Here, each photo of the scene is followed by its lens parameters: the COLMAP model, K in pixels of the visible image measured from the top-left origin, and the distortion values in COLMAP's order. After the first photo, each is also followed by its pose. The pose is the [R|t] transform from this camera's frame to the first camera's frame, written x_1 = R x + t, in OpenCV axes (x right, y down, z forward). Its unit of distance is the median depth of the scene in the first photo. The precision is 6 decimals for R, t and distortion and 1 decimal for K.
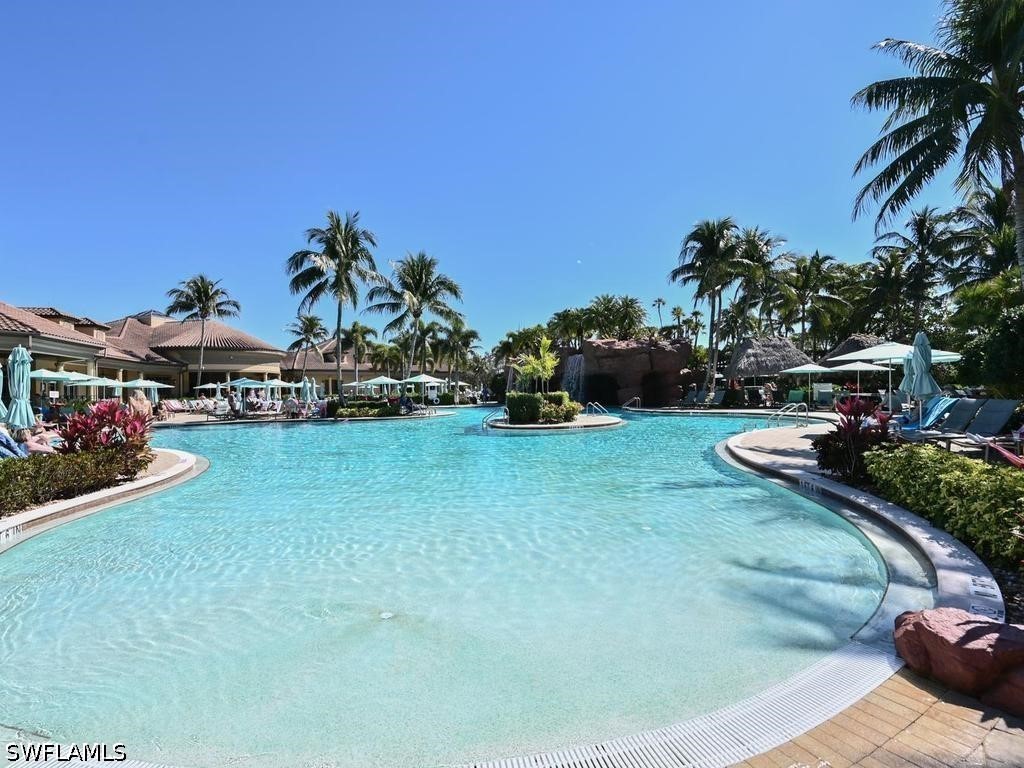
lens RADIAL K [[411.8, 0, 512.0], [0, 411.8, 384.0], [0, 0, 1]] dist [0.000612, 0.000048]
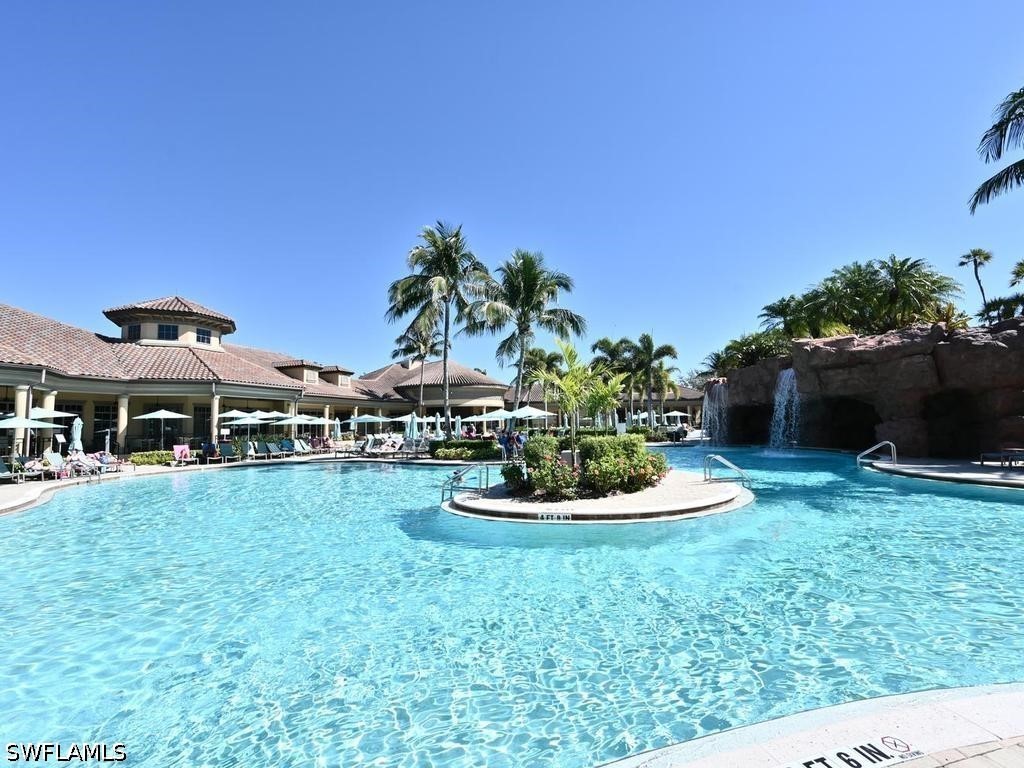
lens RADIAL K [[446.2, 0, 512.2], [0, 446.2, 404.1], [0, 0, 1]] dist [-0.003453, -0.000461]
pose [[0.849188, -0.026603, -0.527420, 0.165505], [0.014592, 0.999531, -0.026922, -0.004283], [0.527889, 0.015165, 0.849178, 0.233103]]
